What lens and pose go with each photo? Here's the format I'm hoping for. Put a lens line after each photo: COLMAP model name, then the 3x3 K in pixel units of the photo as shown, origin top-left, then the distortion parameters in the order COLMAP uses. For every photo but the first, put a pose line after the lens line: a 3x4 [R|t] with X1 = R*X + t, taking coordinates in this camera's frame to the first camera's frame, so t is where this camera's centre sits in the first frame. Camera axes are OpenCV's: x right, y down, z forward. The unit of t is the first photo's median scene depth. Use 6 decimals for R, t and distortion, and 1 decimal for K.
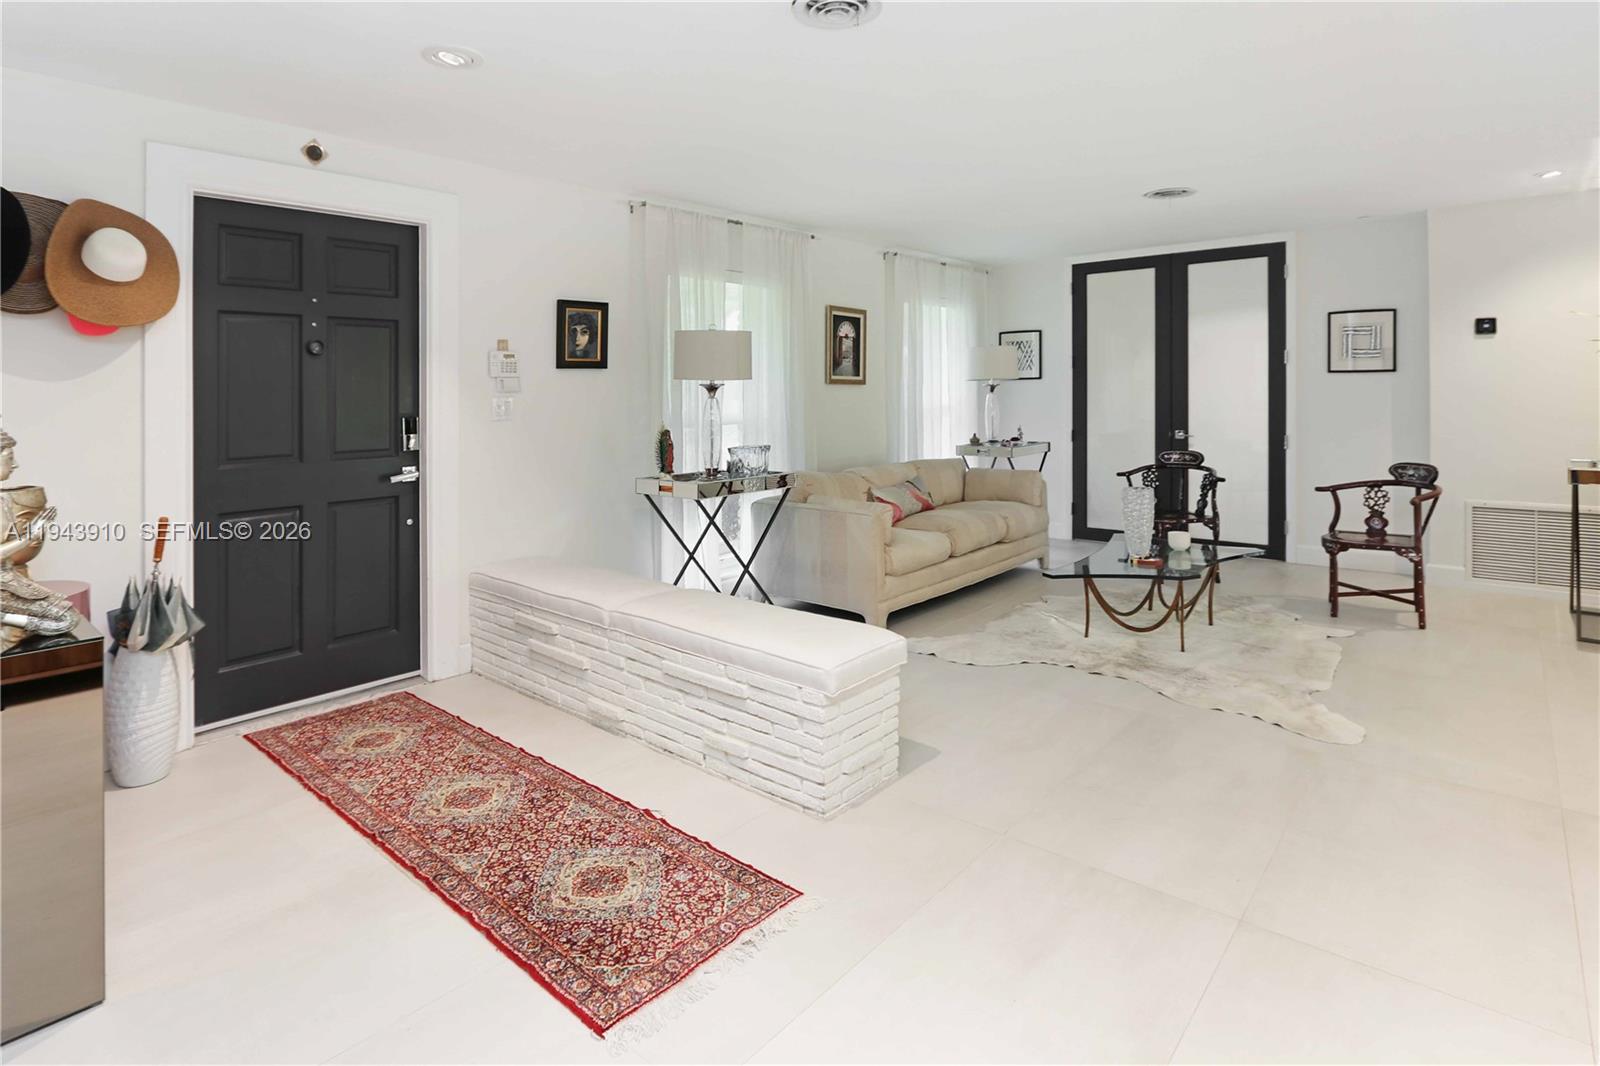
lens RADIAL K [[816.9, 0, 780.2], [0, 816.9, 387.8], [0, 0, 1]] dist [-0.001746, -0.000298]
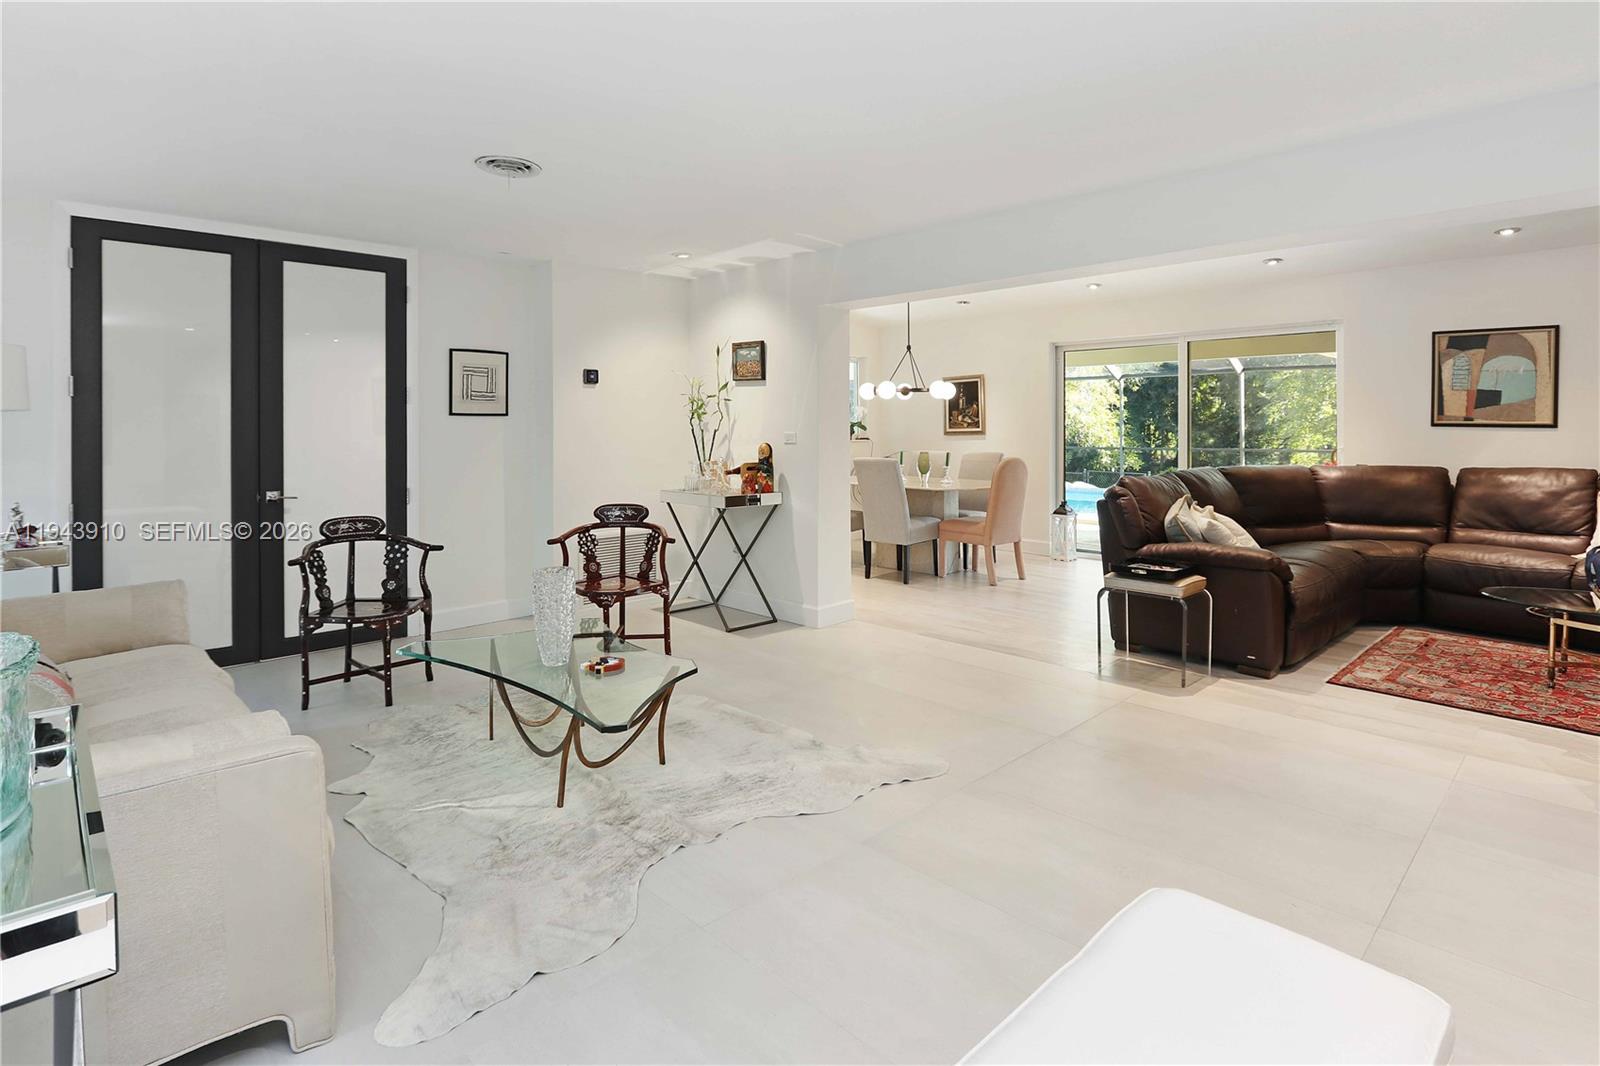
lens RADIAL K [[821.2, 0, 758.6], [0, 821.2, 437.5], [0, 0, 1]] dist [-0.004928, -0.000136]
pose [[0.119756, -0.000585, 0.992803, -0.185637], [0.001048, 0.999999, 0.000463, 0.005799], [-0.992803, 0.000985, 0.119757, 0.543420]]
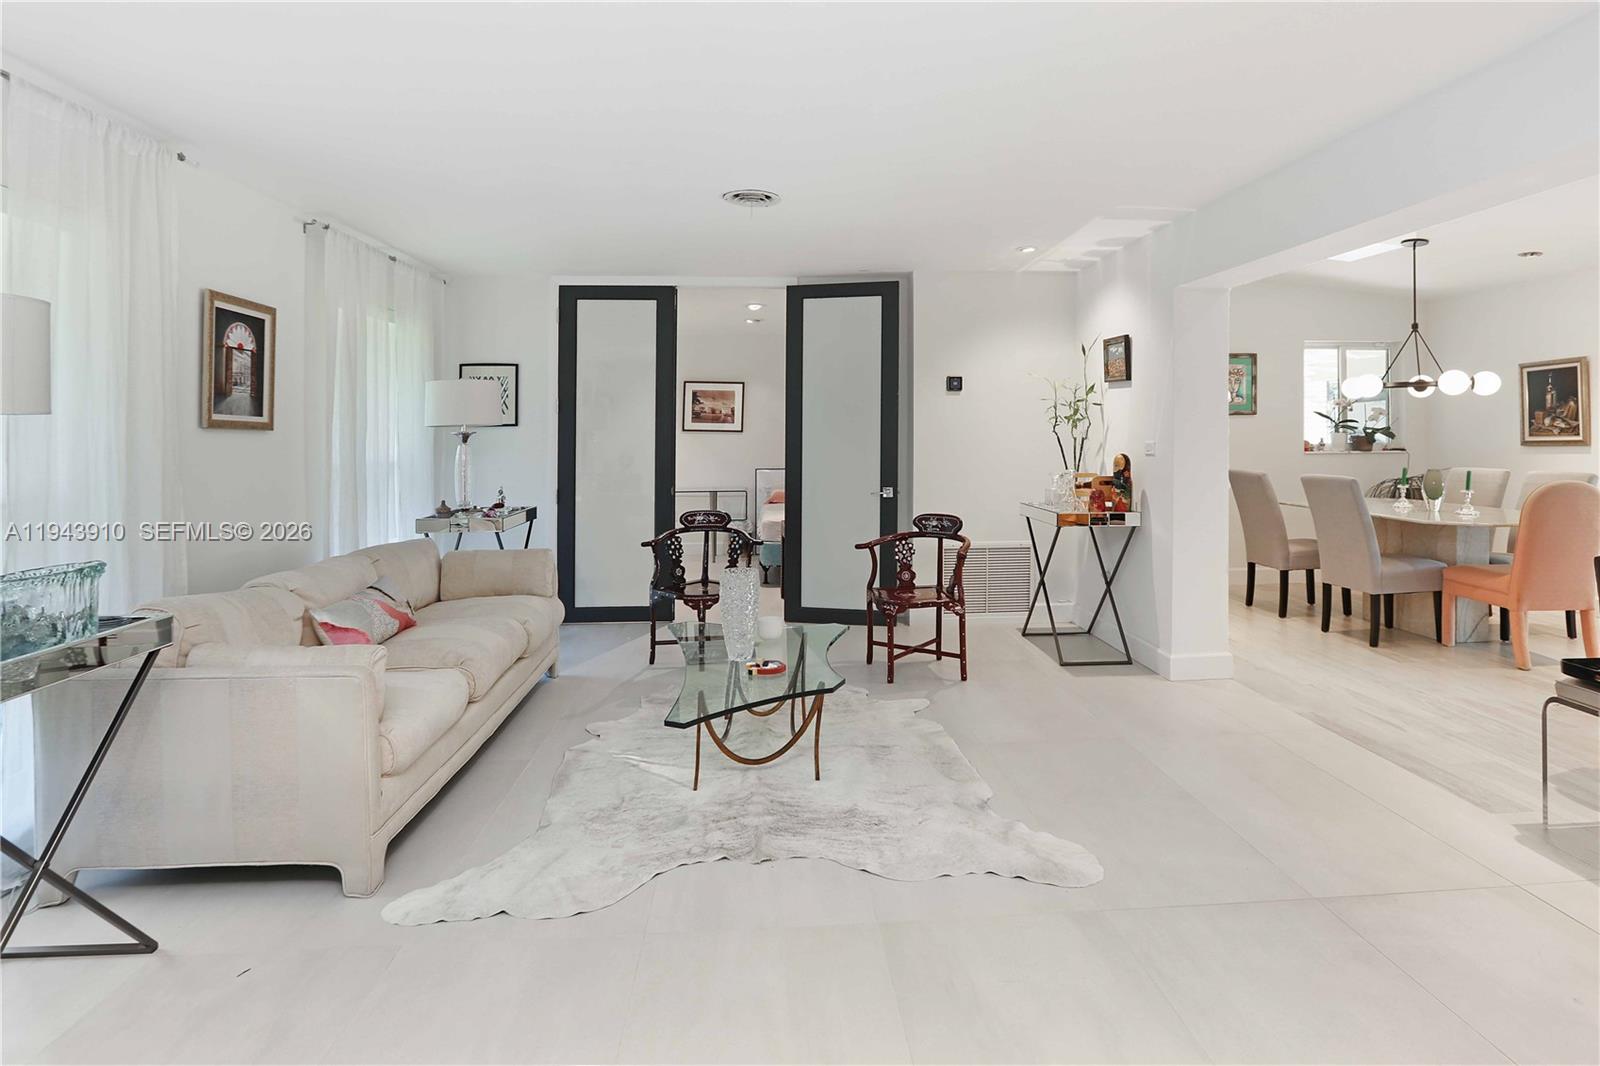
lens RADIAL K [[807.8, 0, 804.5], [0, 807.8, 441.0], [0, 0, 1]] dist [-0.013919, 0.000379]
pose [[0.712974, 0.003100, 0.701184, -0.034563], [-0.006035, 0.999980, 0.001716, 0.000594], [-0.701165, -0.005455, 0.712979, 0.311324]]
